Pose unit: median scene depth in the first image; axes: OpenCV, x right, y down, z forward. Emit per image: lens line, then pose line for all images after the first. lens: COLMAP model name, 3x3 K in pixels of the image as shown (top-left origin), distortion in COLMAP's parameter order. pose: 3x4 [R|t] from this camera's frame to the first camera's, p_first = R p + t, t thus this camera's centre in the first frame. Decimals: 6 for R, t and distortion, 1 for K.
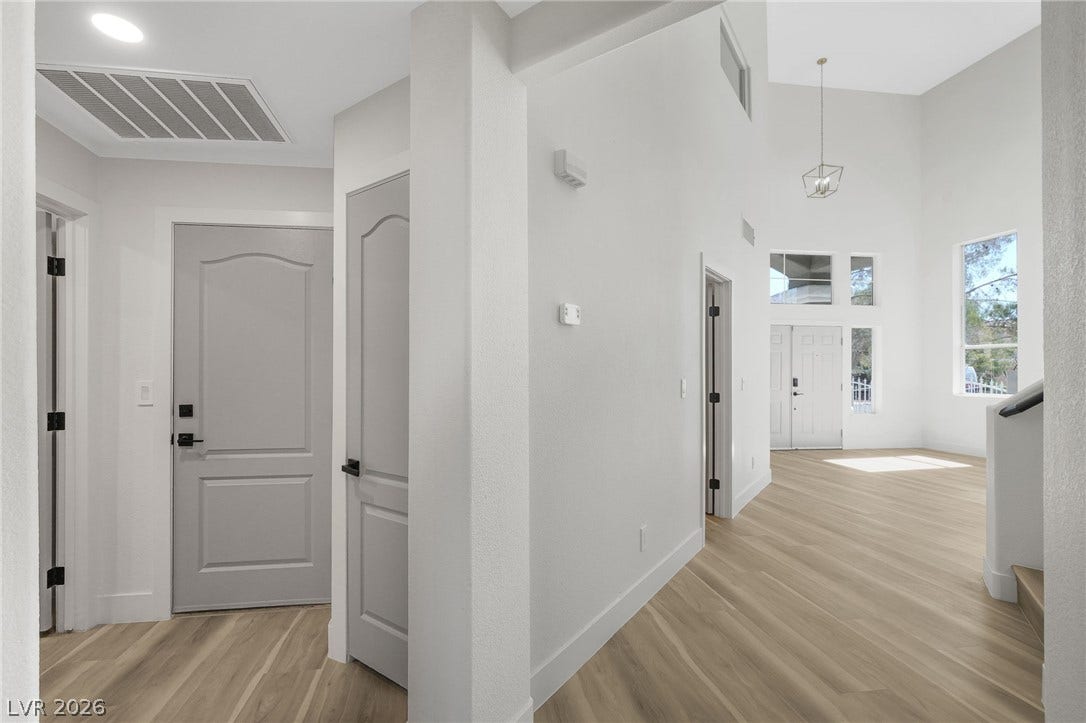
lens RADIAL K [[473.2, 0, 539.4], [0, 473.2, 371.0], [0, 0, 1]] dist [-0.007413, 0.000969]
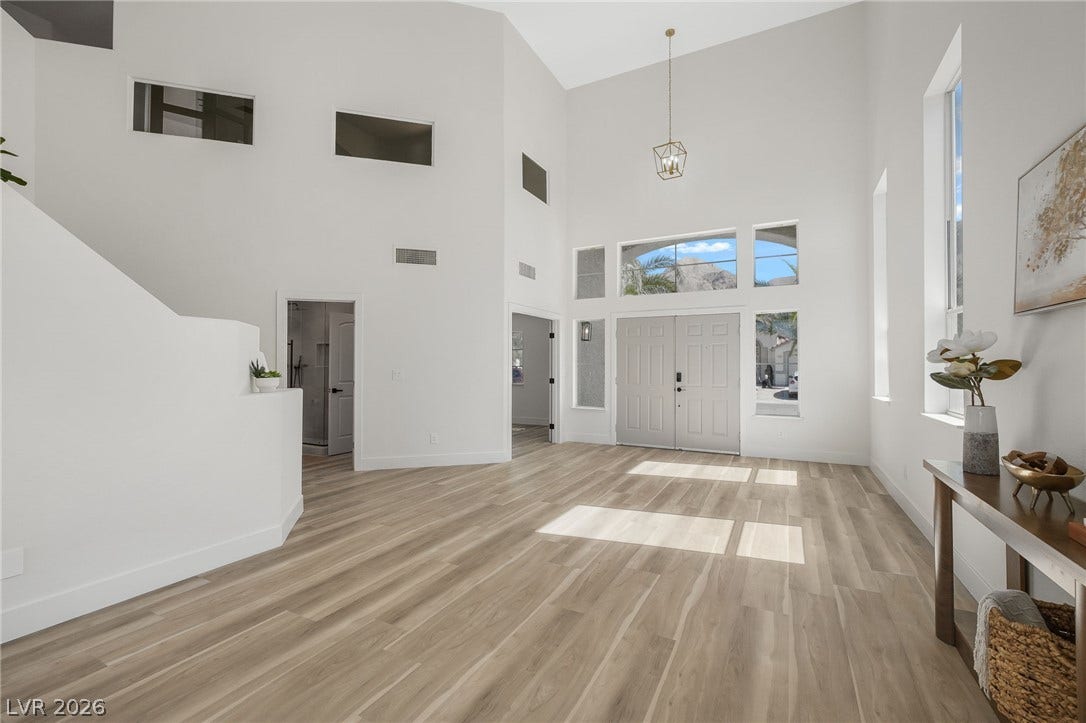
lens RADIAL K [[473.2, 0, 540.4], [0, 473.2, 361.6], [0, 0, 1]] dist [-0.007413, 0.000969]
pose [[0.795556, -0.010996, -0.605780, 0.888480], [0.008107, 0.999939, -0.007503, -0.001706], [0.605826, 0.001058, 0.795597, 0.095755]]
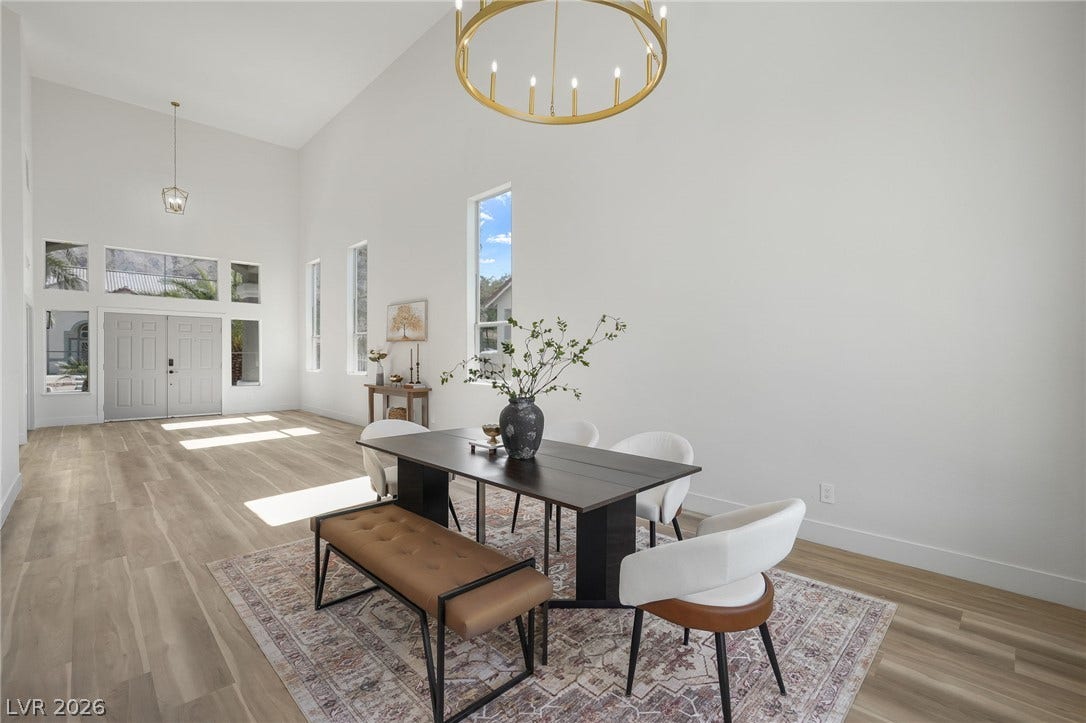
lens RADIAL K [[473.2, 0, 540.3], [0, 473.2, 364.1], [0, 0, 1]] dist [-0.007413, 0.000969]
pose [[0.830480, -0.006252, 0.557013, 0.655514], [-0.006563, 0.999758, 0.021006, -0.003760], [-0.557010, -0.021100, 0.830238, -0.539560]]
